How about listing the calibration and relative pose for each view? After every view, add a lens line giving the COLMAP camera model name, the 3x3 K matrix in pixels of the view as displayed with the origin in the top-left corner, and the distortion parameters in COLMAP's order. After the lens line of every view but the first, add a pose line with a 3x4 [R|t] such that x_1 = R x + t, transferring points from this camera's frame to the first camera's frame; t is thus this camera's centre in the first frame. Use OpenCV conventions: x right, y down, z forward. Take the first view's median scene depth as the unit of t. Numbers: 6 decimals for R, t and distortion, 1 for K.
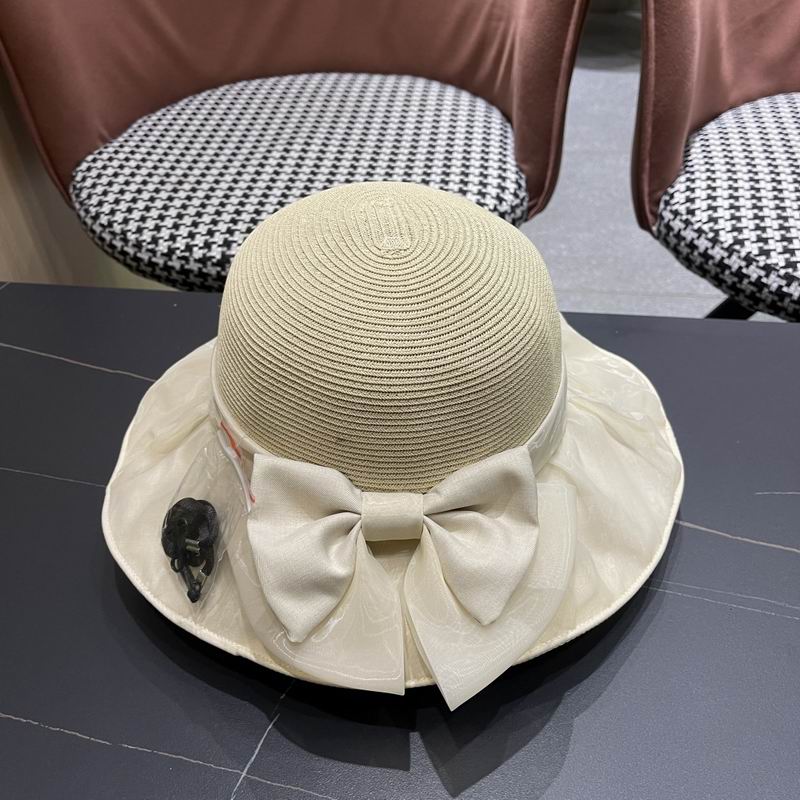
lens RADIAL K [[833.0, 0, 407.2], [0, 833.0, 407.9], [0, 0, 1]] dist [0.022631, 0.000000]
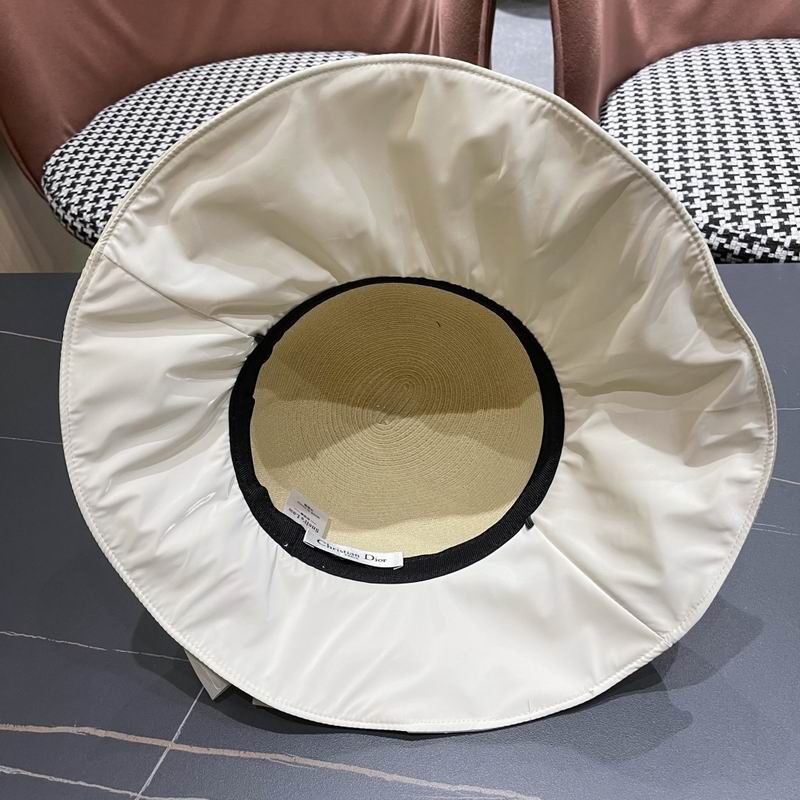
lens RADIAL K [[833.0, 0, 395.2], [0, 833.0, 405.9], [0, 0, 1]] dist [0.022631, 0.000000]
pose [[0.997843, -0.064271, -0.013396, 0.057761], [0.064842, 0.996750, 0.047800, 0.006472], [0.010281, -0.048565, 0.998767, -0.108494]]
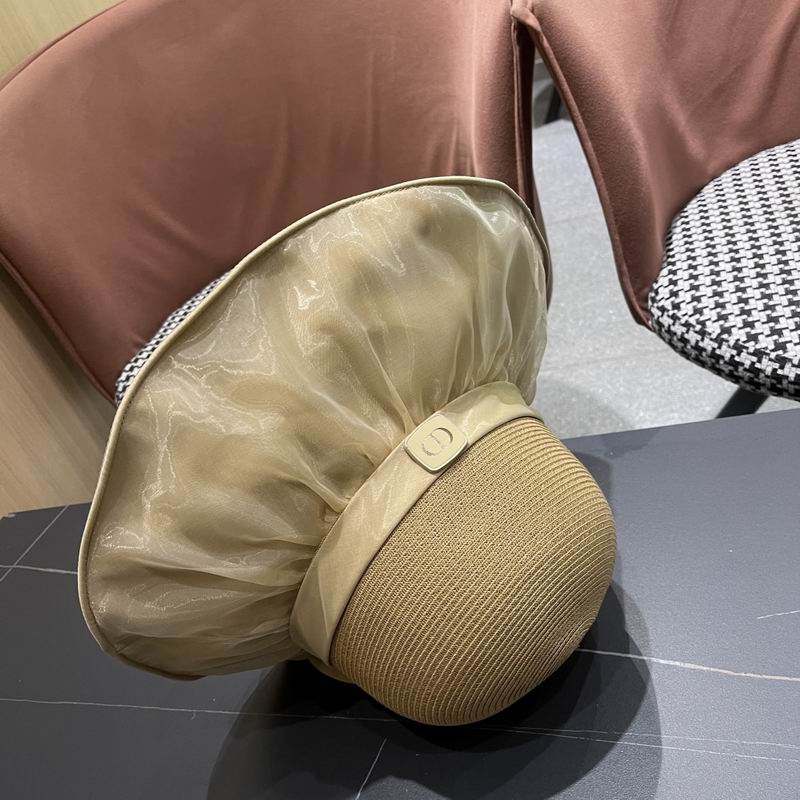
lens RADIAL K [[833.0, 0, 406.6], [0, 833.0, 410.6], [0, 0, 1]] dist [0.022631, 0.000000]
pose [[0.968301, -0.205645, -0.141788, 0.136946], [0.195442, 0.977228, -0.082631, -0.088896], [0.155551, 0.052300, 0.986442, -0.031611]]
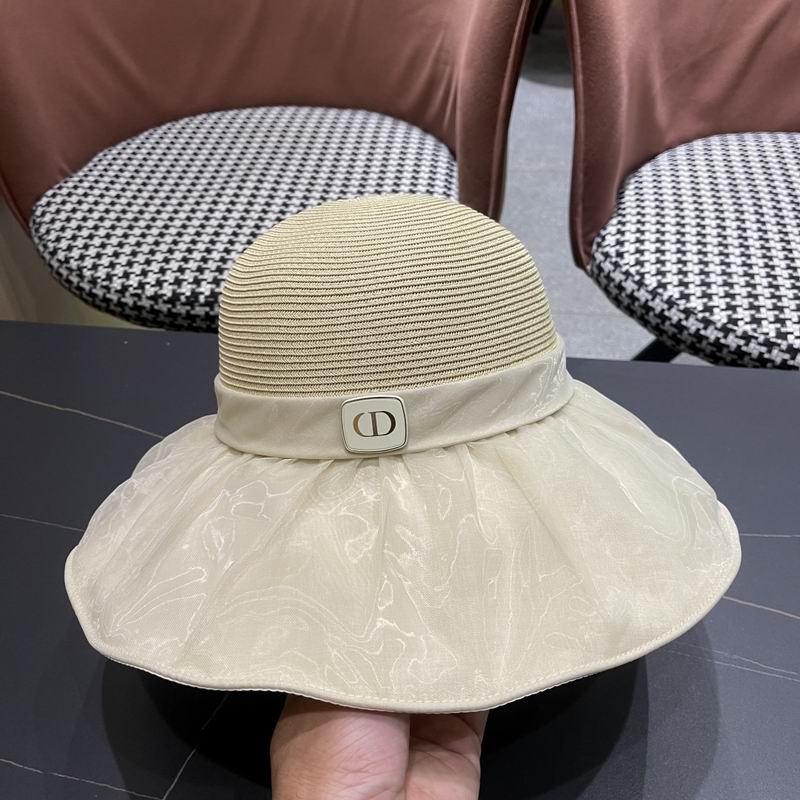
lens RADIAL K [[833.0, 0, 404.1], [0, 833.0, 410.6], [0, 0, 1]] dist [0.022631, 0.000000]
pose [[0.999890, 0.004210, 0.014200, 0.050966], [-0.004256, 0.999986, 0.003188, -0.038436], [-0.014187, -0.003248, 0.999894, -0.047835]]
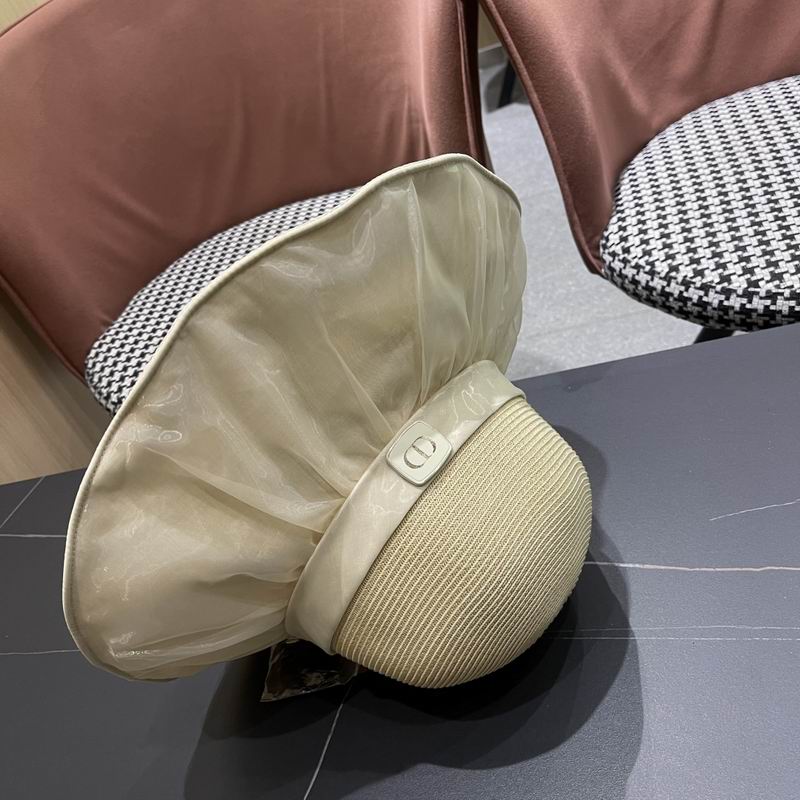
lens RADIAL K [[833.0, 0, 396.9], [0, 833.0, 412.1], [0, 0, 1]] dist [0.022631, 0.000000]
pose [[0.960116, -0.252965, -0.119108, 0.132770], [0.244800, 0.966346, -0.079052, -0.026289], [0.135097, 0.046742, 0.989729, -0.056617]]
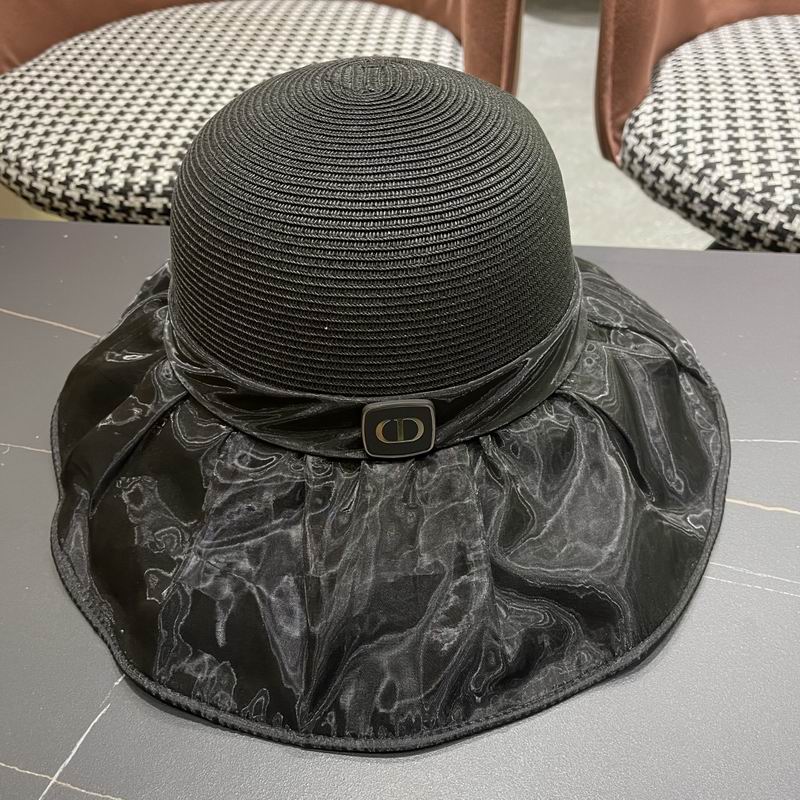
lens RADIAL K [[833.0, 0, 400.8], [0, 833.0, 406.0], [0, 0, 1]] dist [0.022631, 0.000000]
pose [[0.999999, 0.001409, -0.000983, 0.067200], [-0.001392, 0.999854, 0.017045, 0.035516], [0.001007, -0.017043, 0.999854, 0.108094]]
